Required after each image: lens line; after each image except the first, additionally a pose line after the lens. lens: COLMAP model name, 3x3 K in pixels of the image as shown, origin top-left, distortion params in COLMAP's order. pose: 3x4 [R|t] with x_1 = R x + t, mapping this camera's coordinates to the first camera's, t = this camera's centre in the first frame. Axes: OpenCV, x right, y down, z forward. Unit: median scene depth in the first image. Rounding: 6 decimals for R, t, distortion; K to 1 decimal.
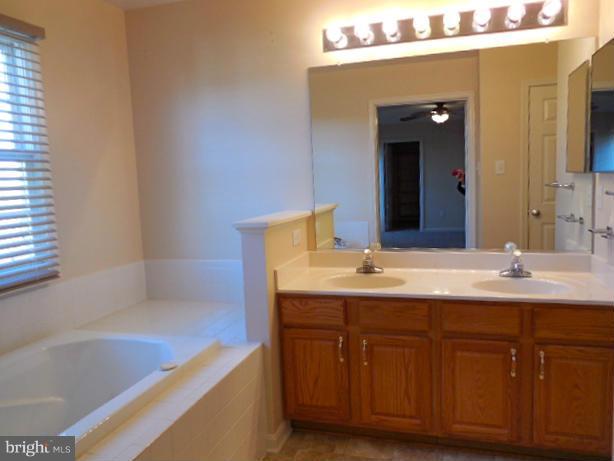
lens RADIAL K [[462.6, 0, 307.0], [0, 462.6, 230.5], [0, 0, 1]] dist [-0.036586, 0.006663]
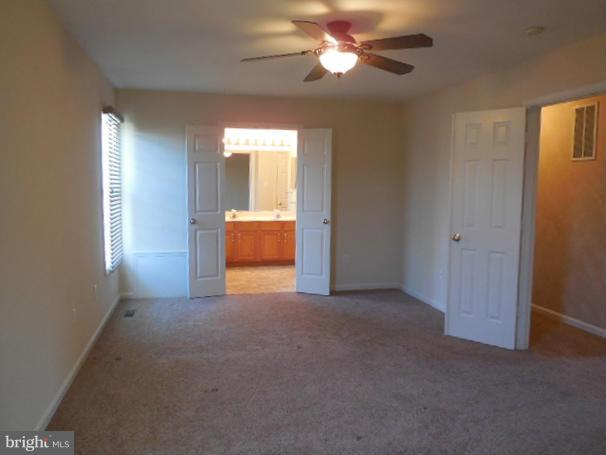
lens RADIAL K [[456.5, 0, 303.0], [0, 456.5, 227.5], [0, 0, 1]] dist [-0.036586, 0.006663]
pose [[0.855250, -0.001046, 0.518214, -1.130779], [0.013144, 0.999720, -0.019674, 0.237688], [-0.518049, 0.023638, 0.855024, -1.977147]]
